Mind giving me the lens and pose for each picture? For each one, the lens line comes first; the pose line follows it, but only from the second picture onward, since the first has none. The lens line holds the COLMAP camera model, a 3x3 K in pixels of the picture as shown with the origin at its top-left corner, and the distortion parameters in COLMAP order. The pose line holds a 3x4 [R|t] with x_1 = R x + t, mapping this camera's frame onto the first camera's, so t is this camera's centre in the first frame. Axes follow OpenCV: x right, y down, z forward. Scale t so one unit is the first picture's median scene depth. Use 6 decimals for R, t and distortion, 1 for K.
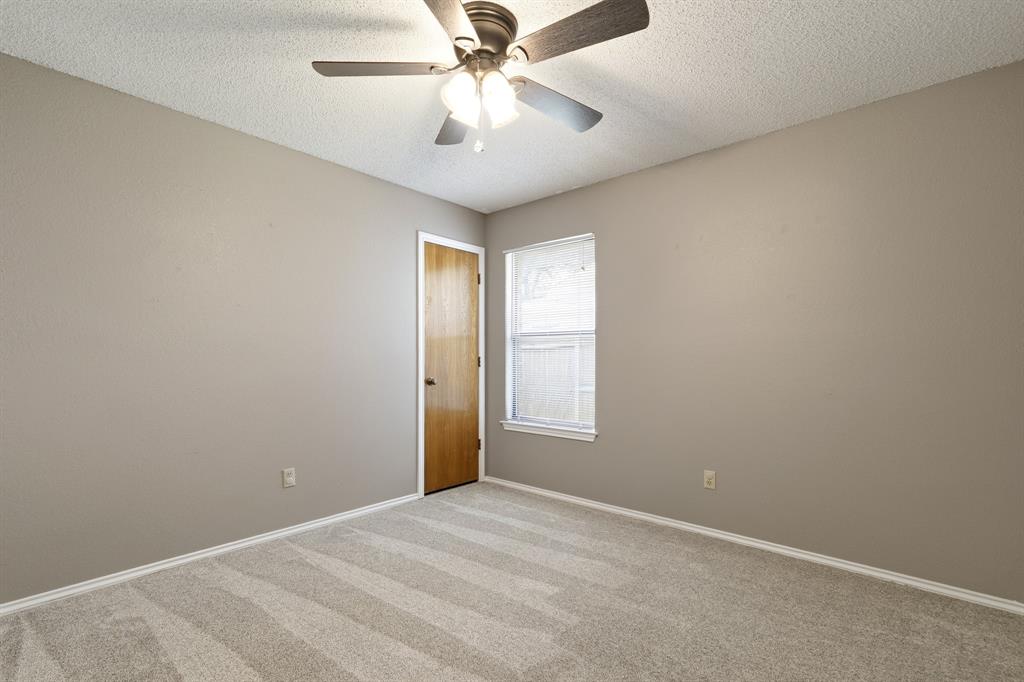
lens RADIAL K [[486.8, 0, 512.4], [0, 486.8, 344.2], [0, 0, 1]] dist [0.014541, -0.000948]
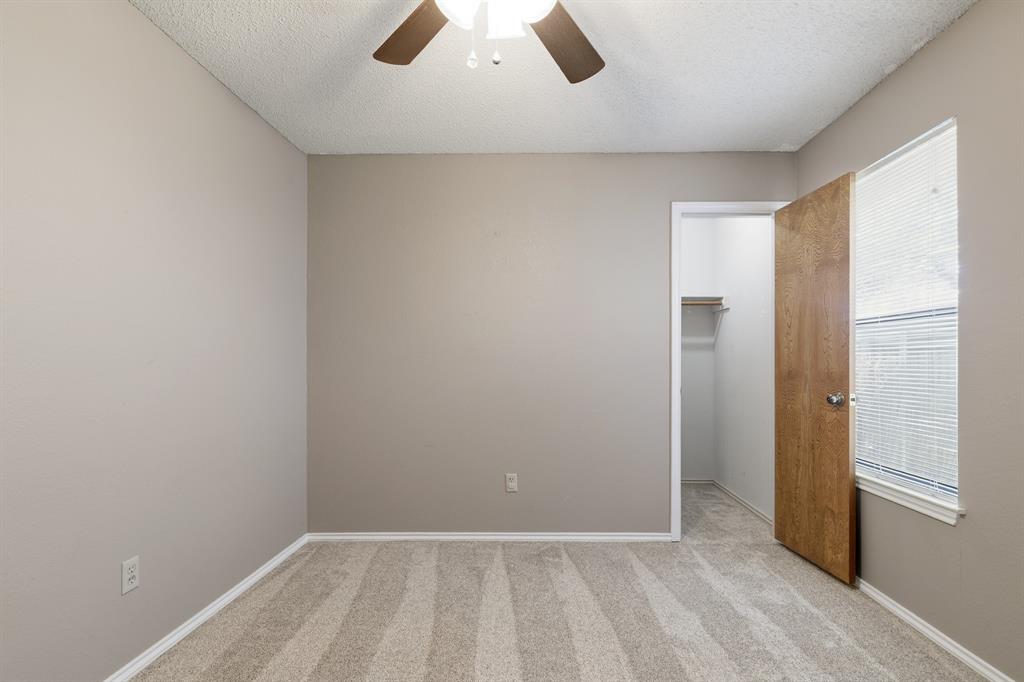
lens RADIAL K [[486.8, 0, 513.7], [0, 486.8, 349.6], [0, 0, 1]] dist [0.014541, -0.000948]
pose [[0.643001, -0.023705, -0.765499, 0.297239], [0.024467, 0.999646, -0.010404, 0.012194], [0.765475, -0.012040, 0.643353, 0.351934]]
